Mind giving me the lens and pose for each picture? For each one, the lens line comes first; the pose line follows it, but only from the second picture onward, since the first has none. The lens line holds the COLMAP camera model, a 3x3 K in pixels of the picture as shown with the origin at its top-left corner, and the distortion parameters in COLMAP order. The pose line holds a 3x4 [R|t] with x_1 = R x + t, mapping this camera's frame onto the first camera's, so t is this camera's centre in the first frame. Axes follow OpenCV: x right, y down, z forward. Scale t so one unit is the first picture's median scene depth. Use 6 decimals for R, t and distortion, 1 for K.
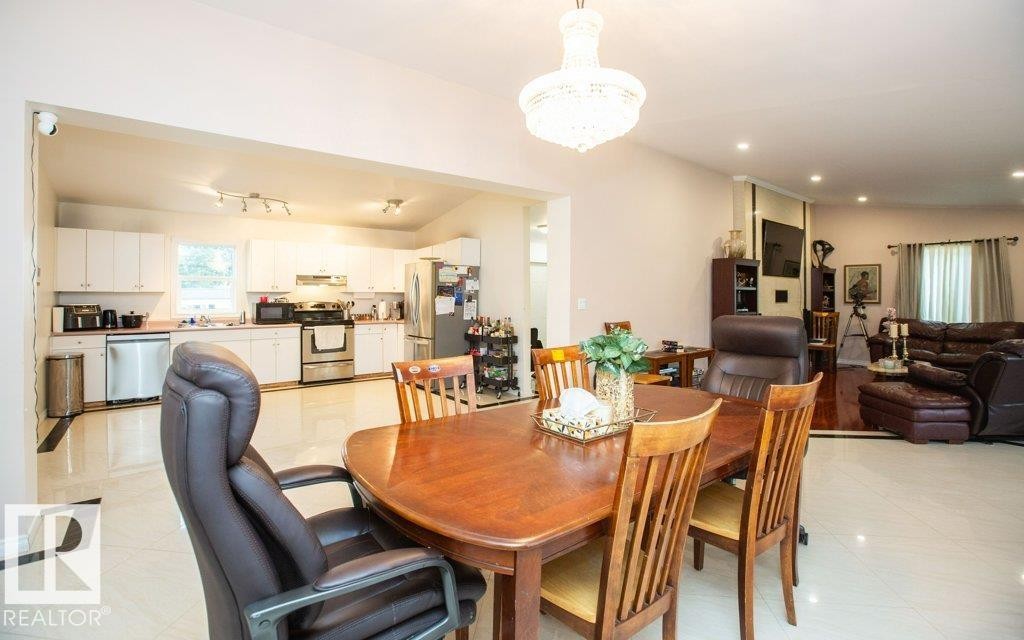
lens RADIAL K [[477.9, 0, 510.6], [0, 477.9, 292.3], [0, 0, 1]] dist [-0.002095, 0.000499]
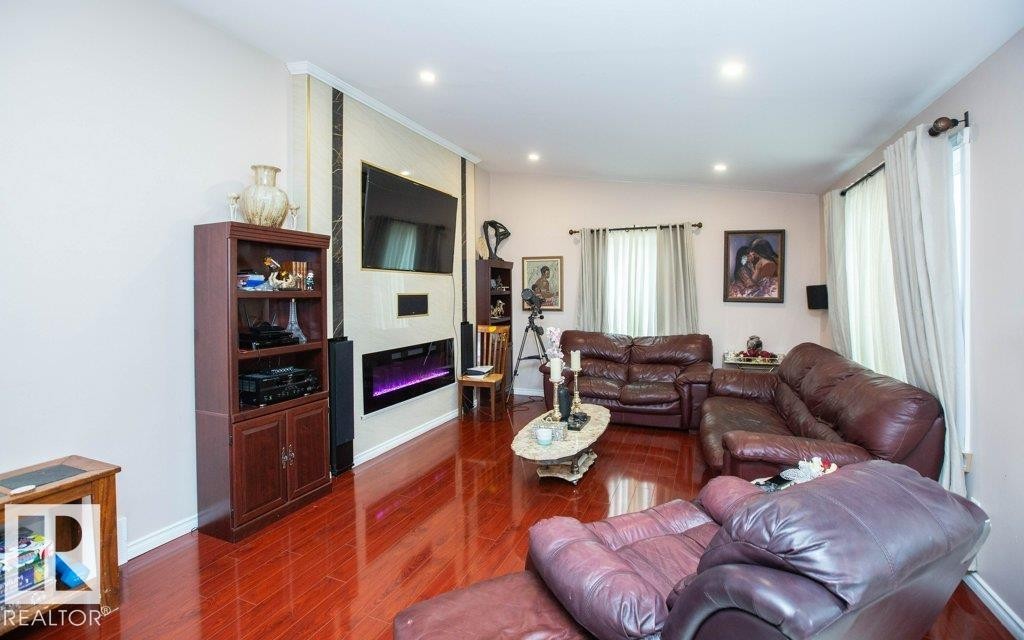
lens RADIAL K [[477.9, 0, 510.6], [0, 477.9, 292.3], [0, 0, 1]] dist [-0.002095, 0.000499]
pose [[0.889022, -0.007930, 0.457797, 0.380433], [0.006867, 0.999968, 0.003985, -0.007809], [-0.457814, -0.000399, 0.889048, 0.399094]]
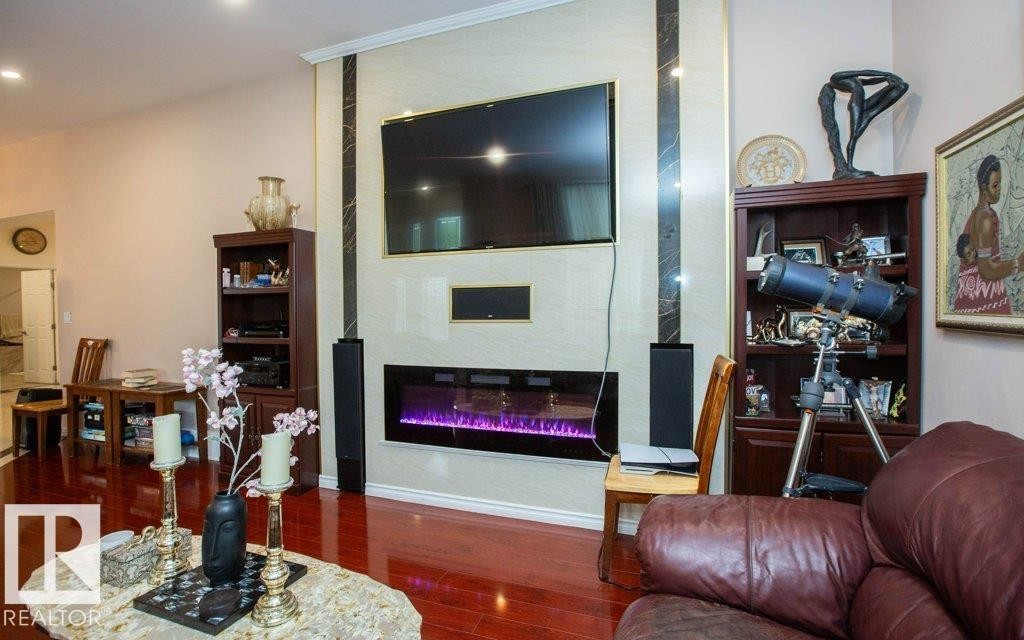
lens RADIAL K [[493.7, 0, 512.0], [0, 493.7, 320.0], [0, 0, 1]] dist [-0.020709, 0.000316]
pose [[0.482737, 0.007558, -0.875733, 0.848841], [0.009795, 0.999854, 0.014028, 0.015051], [0.875711, -0.015349, 0.482592, 0.783073]]
